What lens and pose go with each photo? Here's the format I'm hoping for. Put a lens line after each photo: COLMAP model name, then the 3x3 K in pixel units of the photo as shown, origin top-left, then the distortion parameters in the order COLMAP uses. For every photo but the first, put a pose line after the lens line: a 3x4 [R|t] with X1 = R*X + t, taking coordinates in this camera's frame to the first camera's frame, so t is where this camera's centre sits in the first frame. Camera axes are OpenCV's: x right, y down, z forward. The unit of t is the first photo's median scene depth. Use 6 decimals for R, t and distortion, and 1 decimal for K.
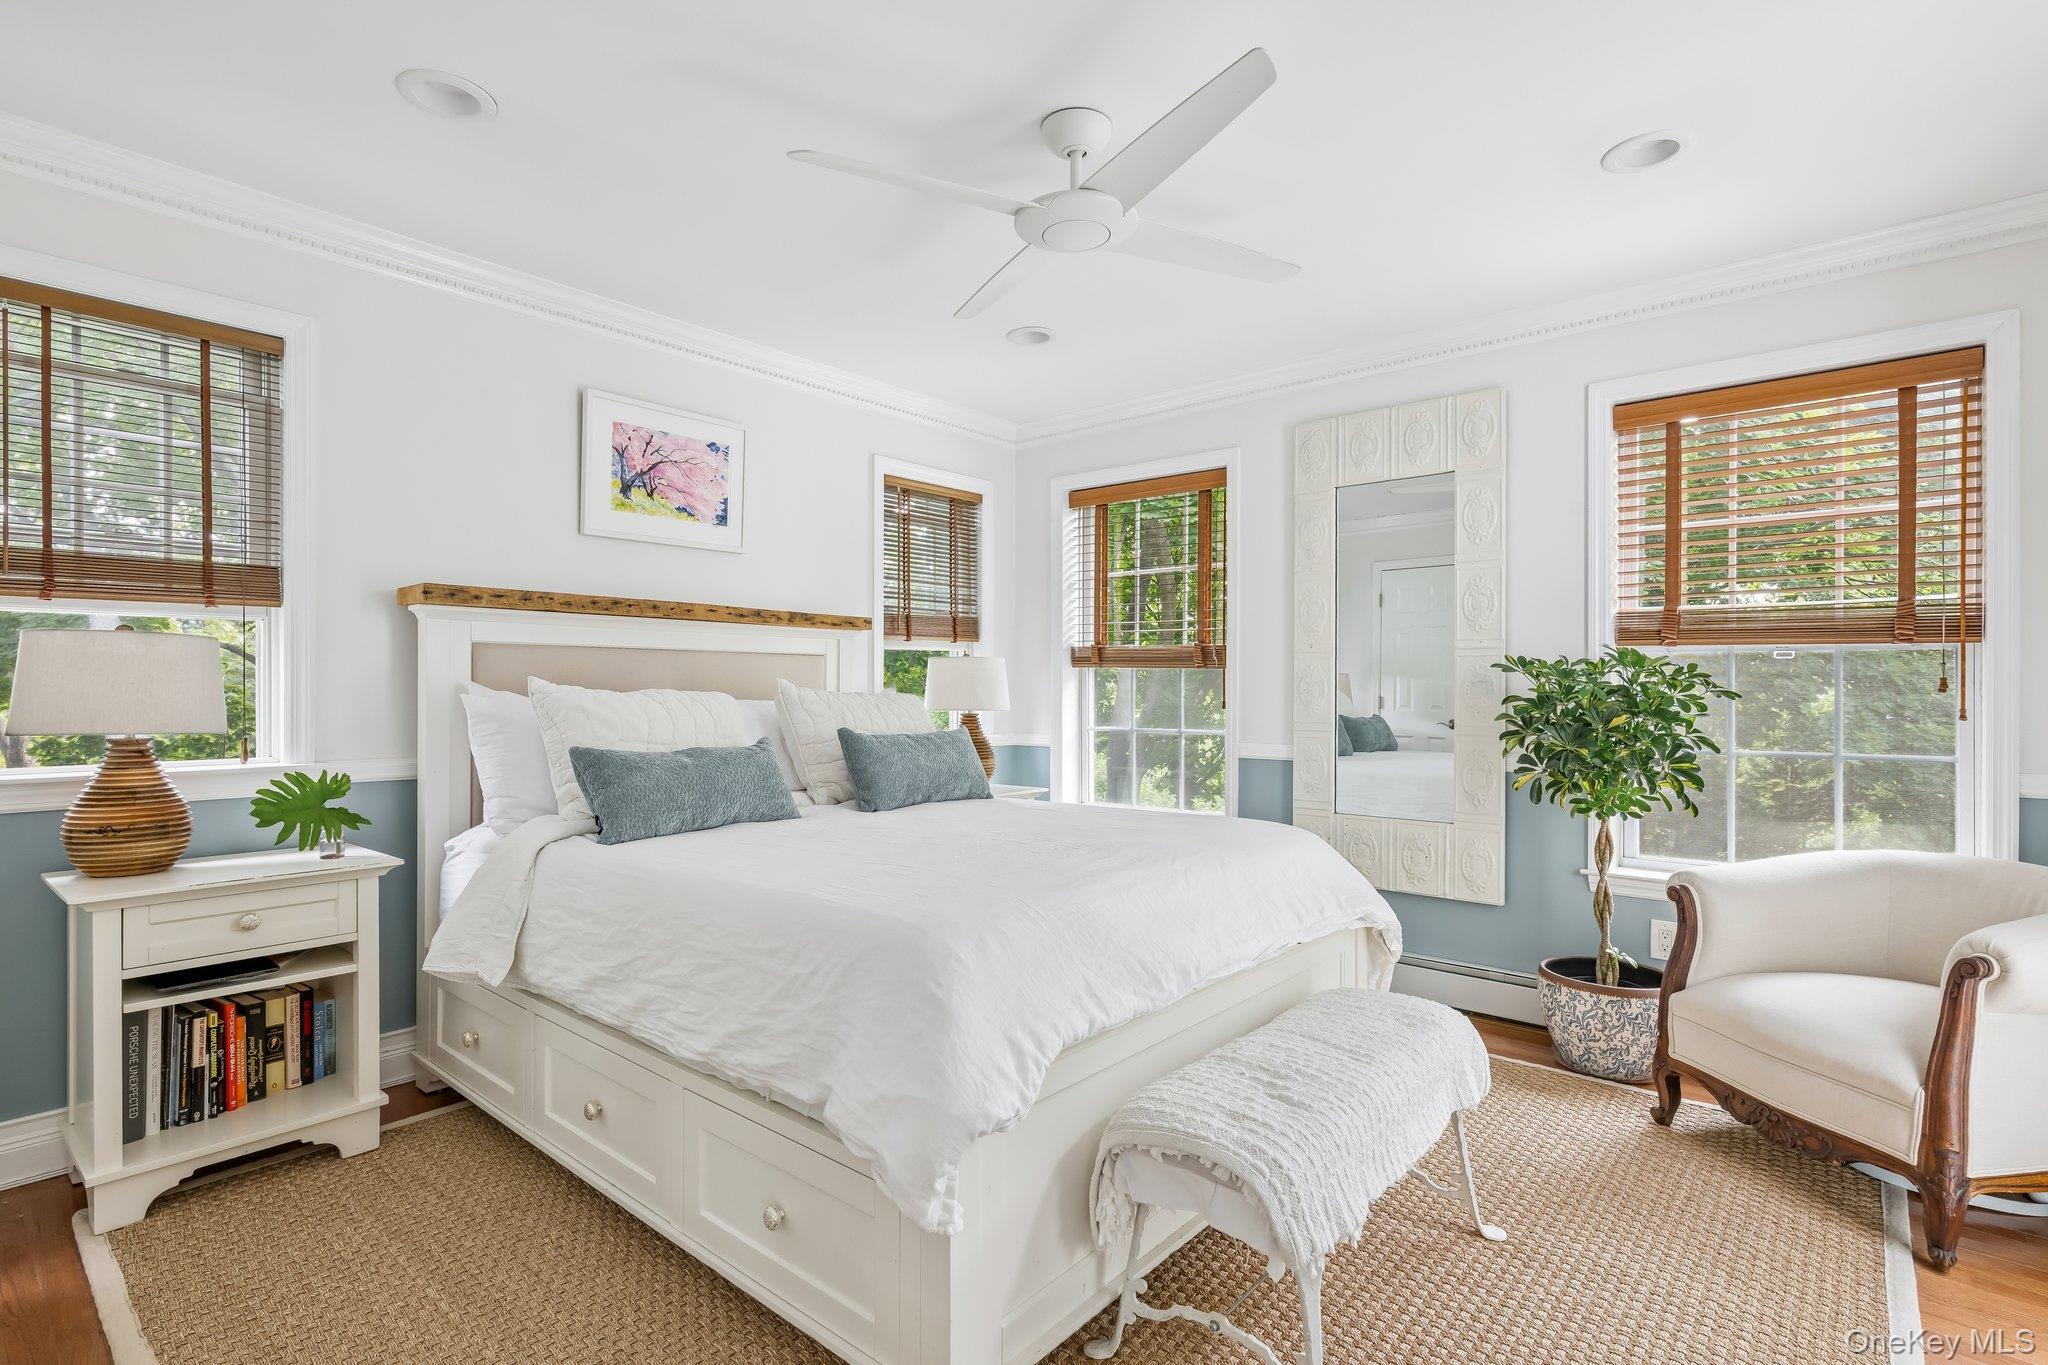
lens RADIAL K [[992.0, 0, 987.0], [0, 992.0, 681.9], [0, 0, 1]] dist [-0.002164, 0.000392]
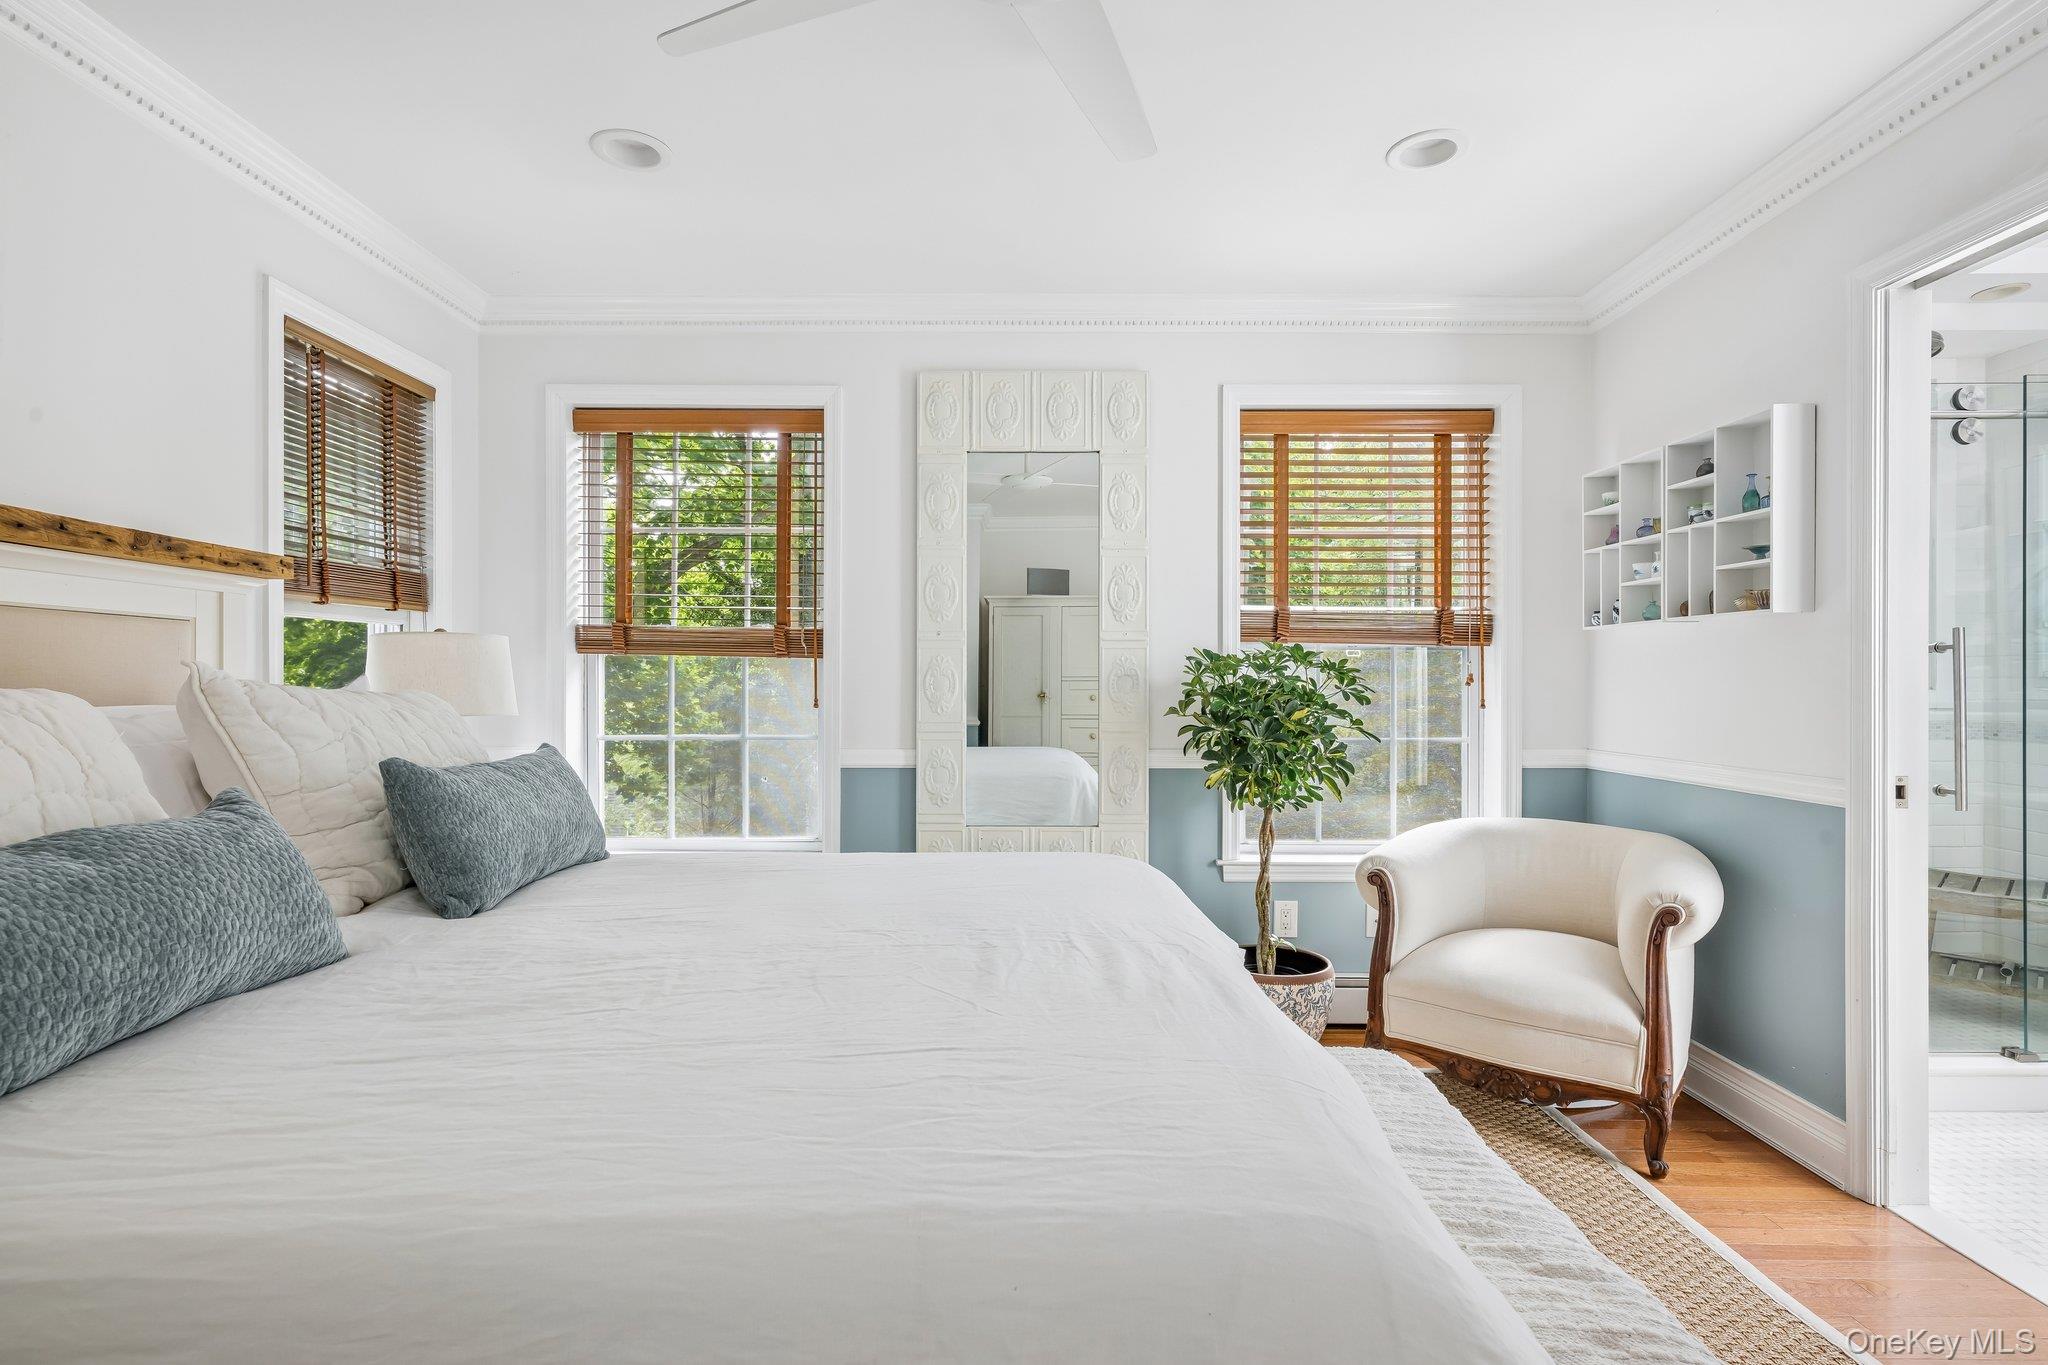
lens RADIAL K [[992.0, 0, 1022.6], [0, 992.0, 686.7], [0, 0, 1]] dist [-0.002164, 0.000392]
pose [[0.749100, -0.002149, 0.662454, -0.199589], [-0.004109, 0.999960, 0.007891, 0.003050], [-0.662444, -0.008633, 0.749061, 0.331565]]
